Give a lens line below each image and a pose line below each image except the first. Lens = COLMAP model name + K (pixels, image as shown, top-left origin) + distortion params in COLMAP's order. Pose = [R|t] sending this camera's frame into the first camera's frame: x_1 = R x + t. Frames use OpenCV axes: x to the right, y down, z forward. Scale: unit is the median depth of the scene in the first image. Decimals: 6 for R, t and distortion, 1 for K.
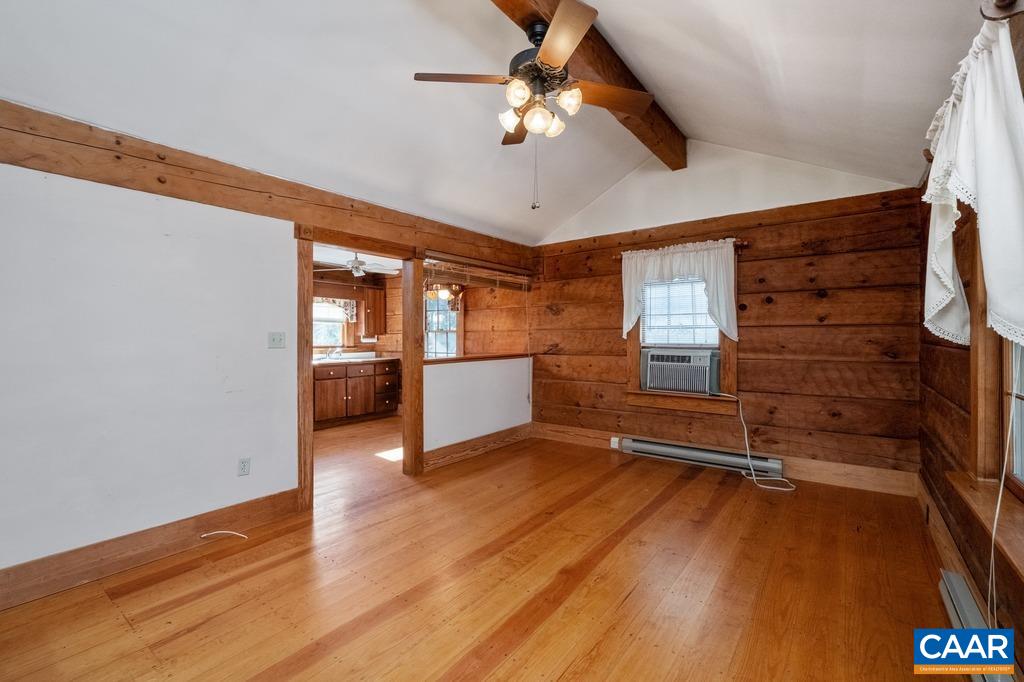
lens RADIAL K [[442.7, 0, 512.7], [0, 442.7, 337.9], [0, 0, 1]] dist [-0.000435, 0.000029]
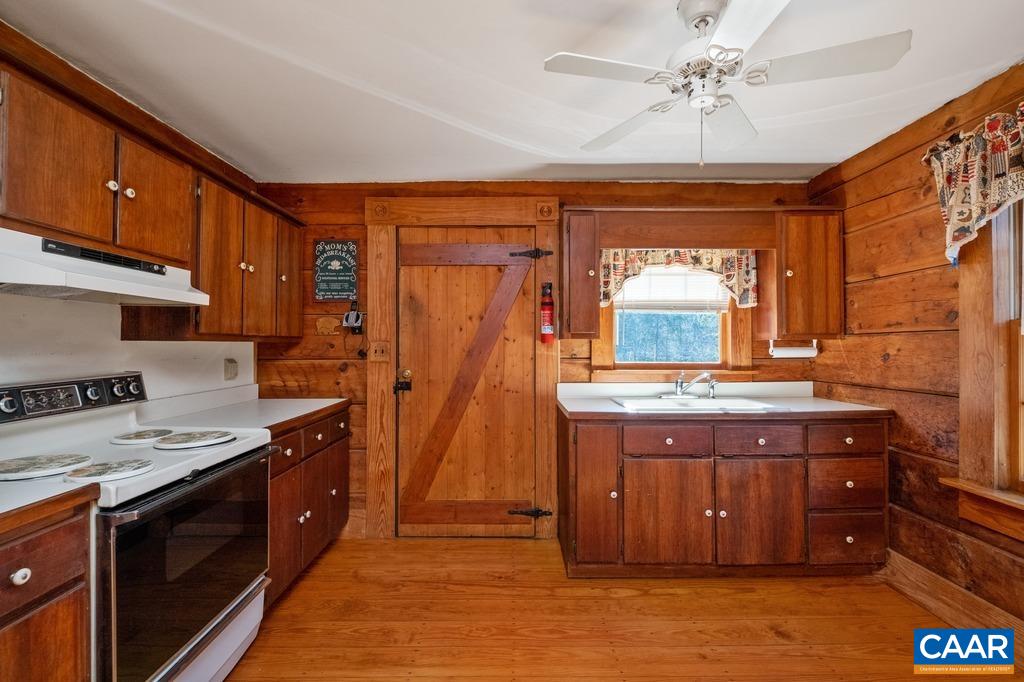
lens RADIAL K [[442.7, 0, 512.2], [0, 442.7, 342.9], [0, 0, 1]] dist [-0.000435, 0.000029]
pose [[0.605824, -0.000987, -0.795598, -0.170603], [-0.004562, 0.999978, -0.004715, 0.000056], [0.795585, 0.006486, 0.605807, 0.589537]]
